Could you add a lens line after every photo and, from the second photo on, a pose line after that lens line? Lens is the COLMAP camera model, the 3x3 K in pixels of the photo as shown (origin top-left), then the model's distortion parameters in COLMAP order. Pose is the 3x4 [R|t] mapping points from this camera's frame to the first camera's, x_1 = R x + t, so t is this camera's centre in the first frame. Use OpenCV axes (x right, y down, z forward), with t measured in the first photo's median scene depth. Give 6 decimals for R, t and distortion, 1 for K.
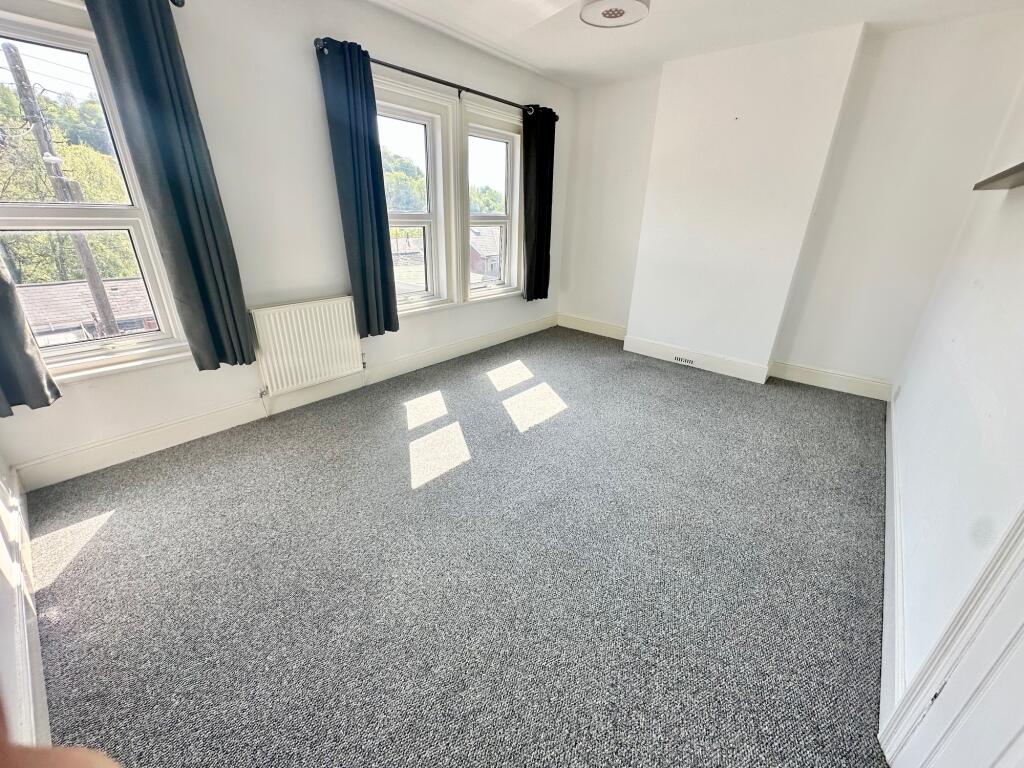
lens RADIAL K [[410.1, 0, 517.2], [0, 410.1, 380.7], [0, 0, 1]] dist [0.000755, 0.000420]
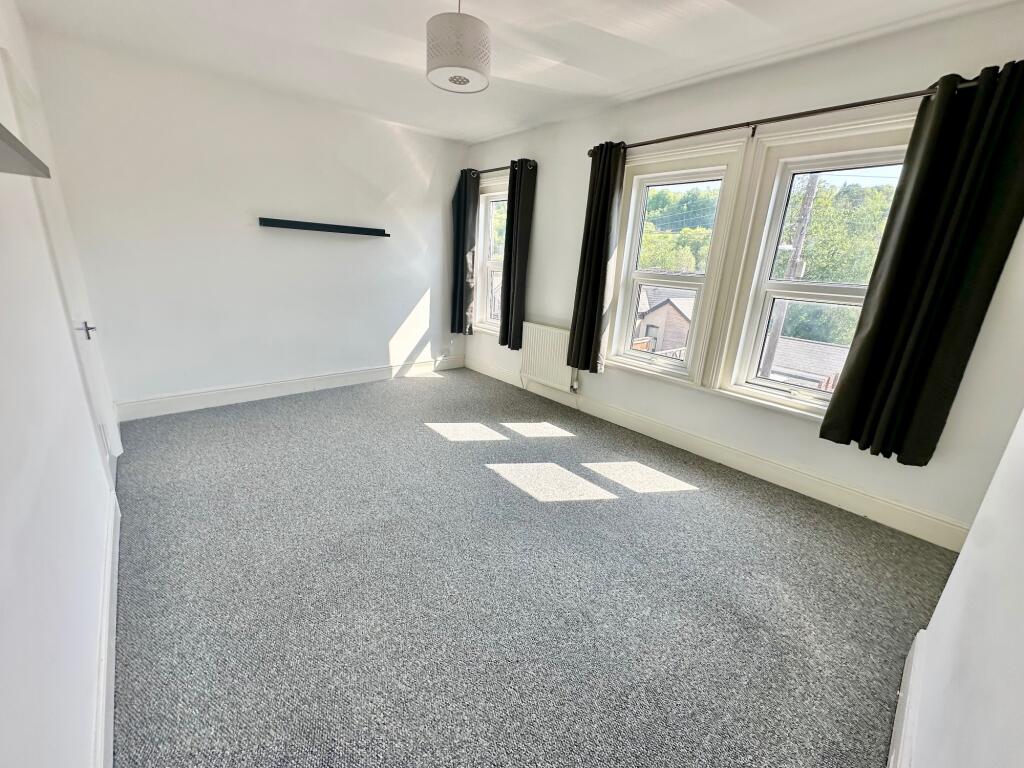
lens RADIAL K [[410.1, 0, 518.7], [0, 410.1, 388.4], [0, 0, 1]] dist [0.000755, 0.000420]
pose [[-0.127826, 0.270277, -0.954259, 0.844048], [-0.428268, 0.852785, 0.298904, -0.349626], [0.894565, 0.446886, 0.006743, 0.871166]]
